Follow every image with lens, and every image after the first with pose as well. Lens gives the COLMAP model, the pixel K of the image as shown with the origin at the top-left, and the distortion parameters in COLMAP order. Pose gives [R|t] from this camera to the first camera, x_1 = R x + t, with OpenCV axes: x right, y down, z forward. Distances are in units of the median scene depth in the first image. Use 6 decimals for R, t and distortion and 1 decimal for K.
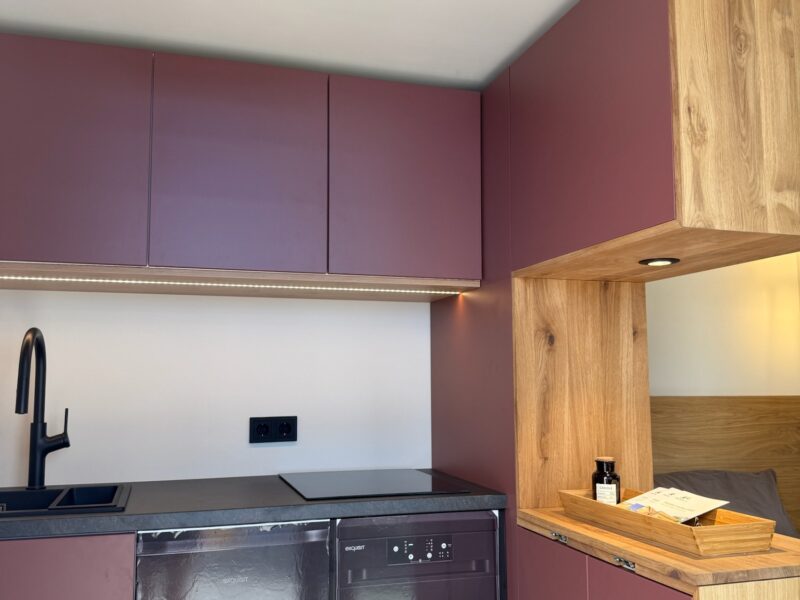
lens RADIAL K [[745.2, 0, 400.0], [0, 745.2, 300.0], [0, 0, 1]] dist [0.149365, -0.307368]
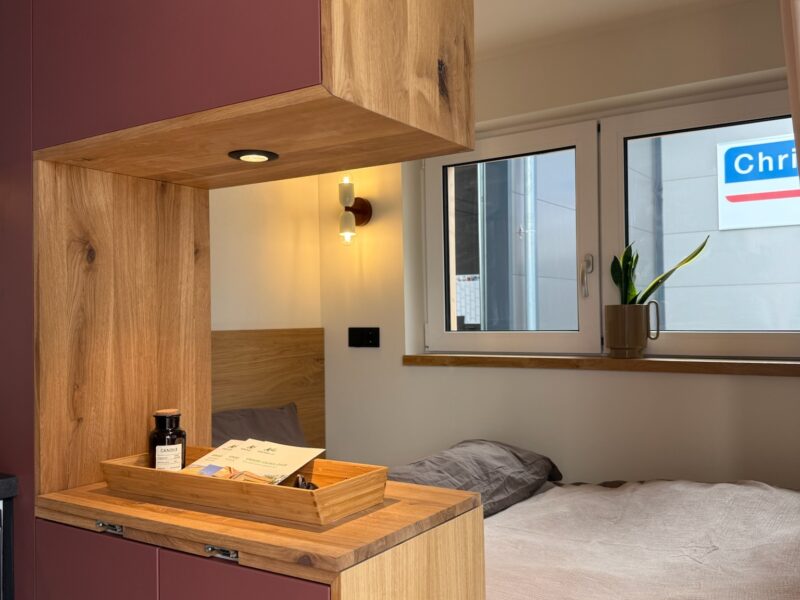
lens RADIAL K [[745.2, 0, 400.0], [0, 745.2, 300.0], [0, 0, 1]] dist [0.149365, -0.307368]
pose [[0.775023, 0.003569, 0.631923, -0.026056], [-0.053664, 0.996744, 0.060187, 0.037650], [-0.629650, -0.080558, 0.772691, 0.261153]]
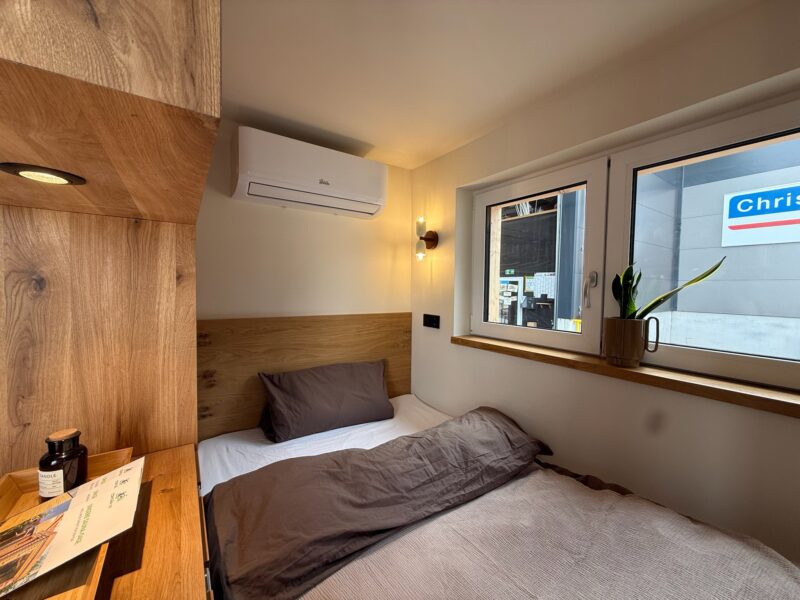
lens RADIAL K [[317.6, 0, 400.2], [0, 317.6, 299.0], [0, 0, 1]] dist [0.000371, 0.000157]
pose [[0.955022, 0.004554, 0.296501, 0.489447], [-0.048484, 0.988825, 0.140978, 0.001106], [-0.292545, -0.149013, 0.944570, 0.564597]]
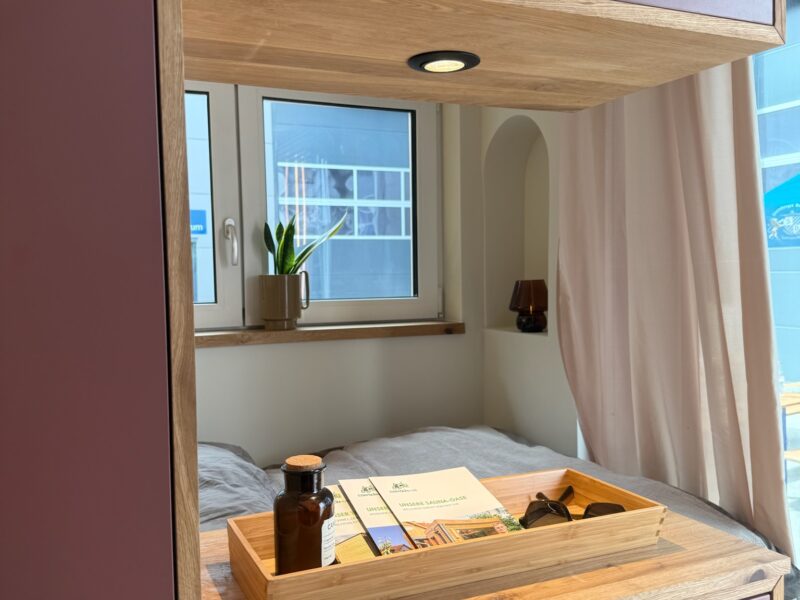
lens RADIAL K [[745.2, 0, 400.0], [0, 745.2, 300.0], [0, 0, 1]] dist [0.149365, -0.307368]
pose [[-0.116208, -0.040189, 0.992412, -0.170222], [-0.094557, 0.995090, 0.029225, 0.089282], [-0.988714, -0.090443, -0.119437, 0.956844]]
